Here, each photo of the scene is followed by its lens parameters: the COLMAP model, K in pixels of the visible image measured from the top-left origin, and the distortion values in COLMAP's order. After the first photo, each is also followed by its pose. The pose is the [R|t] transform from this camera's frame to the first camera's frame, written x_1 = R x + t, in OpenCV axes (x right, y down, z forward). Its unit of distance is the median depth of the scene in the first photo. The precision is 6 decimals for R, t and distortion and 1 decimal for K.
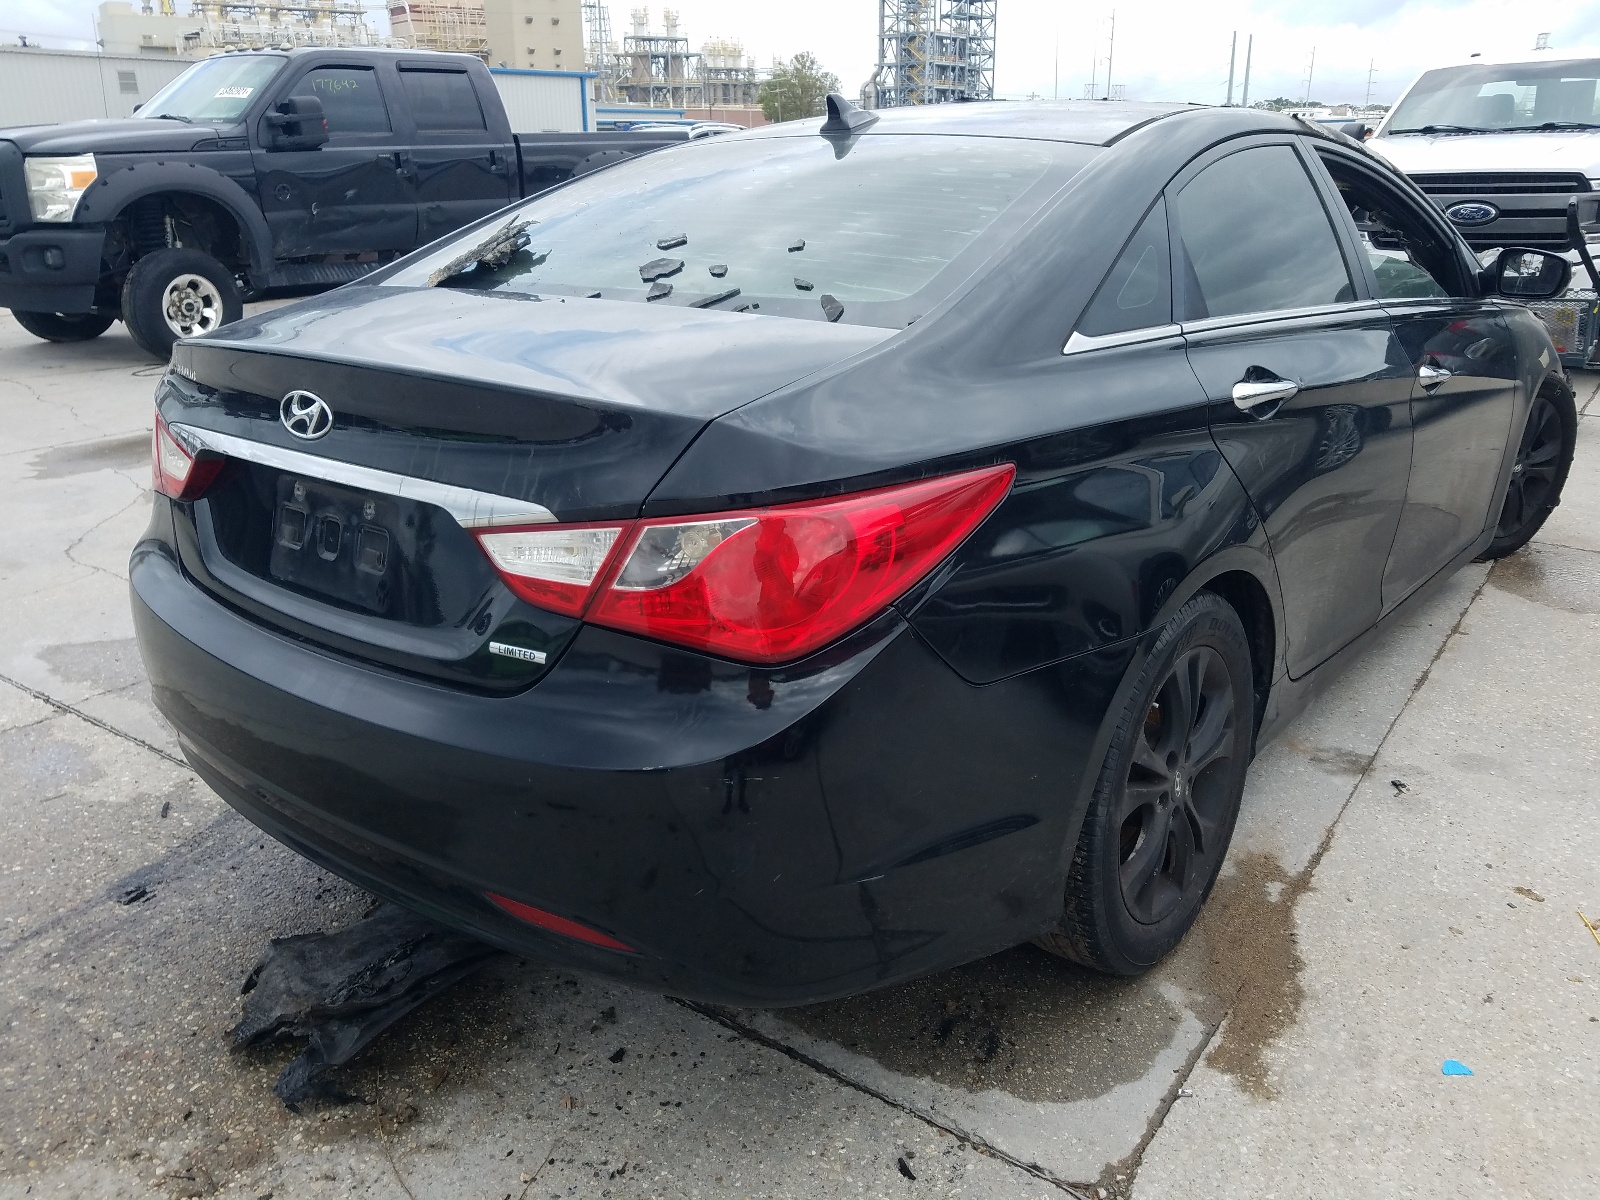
lens RADIAL K [[1272.5, 0, 802.2], [0, 1272.5, 599.0], [0, 0, 1]] dist [-0.028121, 0.022883]
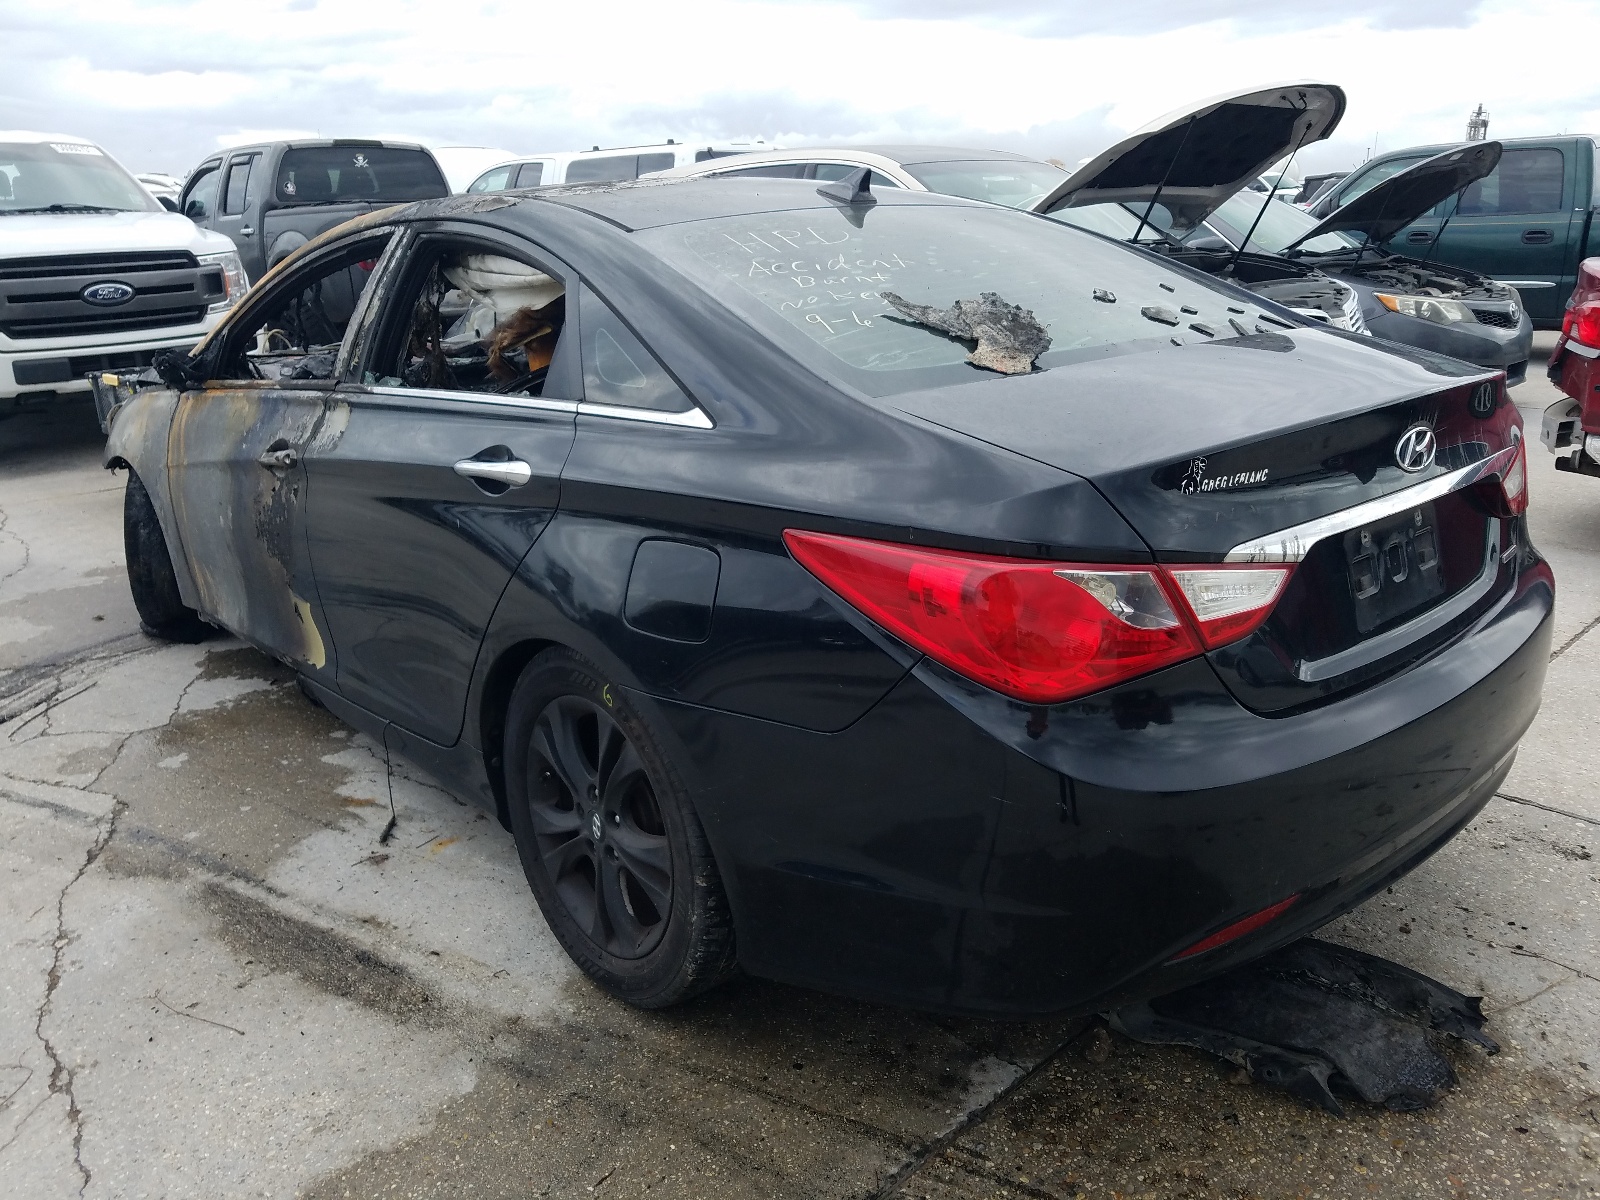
lens RADIAL K [[1272.5, 0, 799.4], [0, 1272.5, 602.5], [0, 0, 1]] dist [-0.028121, 0.022883]
pose [[0.165620, -0.280789, 0.945372, -1.428030], [0.337190, 0.916960, 0.213278, -0.402151], [-0.926754, 0.283447, 0.246546, 1.163333]]
